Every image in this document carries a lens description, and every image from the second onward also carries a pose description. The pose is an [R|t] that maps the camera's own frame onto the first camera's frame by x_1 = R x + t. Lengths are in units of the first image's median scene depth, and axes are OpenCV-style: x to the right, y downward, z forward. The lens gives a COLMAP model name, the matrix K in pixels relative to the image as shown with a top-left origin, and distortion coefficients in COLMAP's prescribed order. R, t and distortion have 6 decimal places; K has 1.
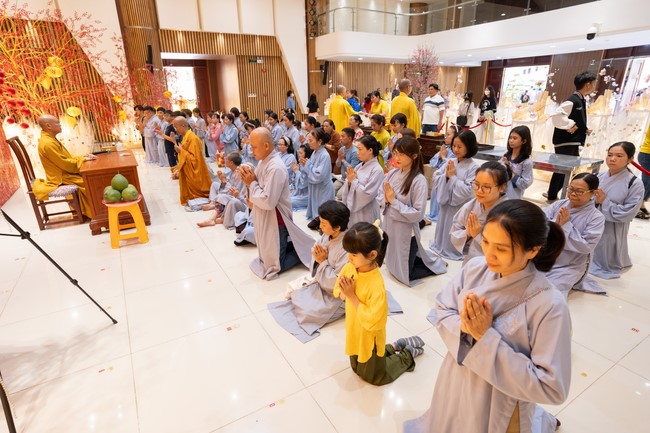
lens RADIAL K [[343.6, 0, 323.4], [0, 343.6, 224.4], [0, 0, 1]] dist [-0.071802, 0.034104]
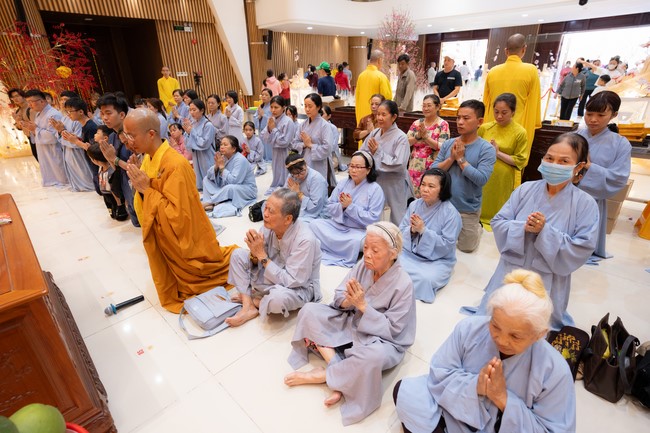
lens RADIAL K [[339.1, 0, 325.0], [0, 339.1, 216.5], [0, 0, 1]] dist [-0.057359, 0.028950]
pose [[0.969217, -0.102510, 0.223852, -0.089335], [0.093295, 0.994311, 0.051387, -0.056612], [-0.227846, -0.028921, 0.973267, 0.154743]]
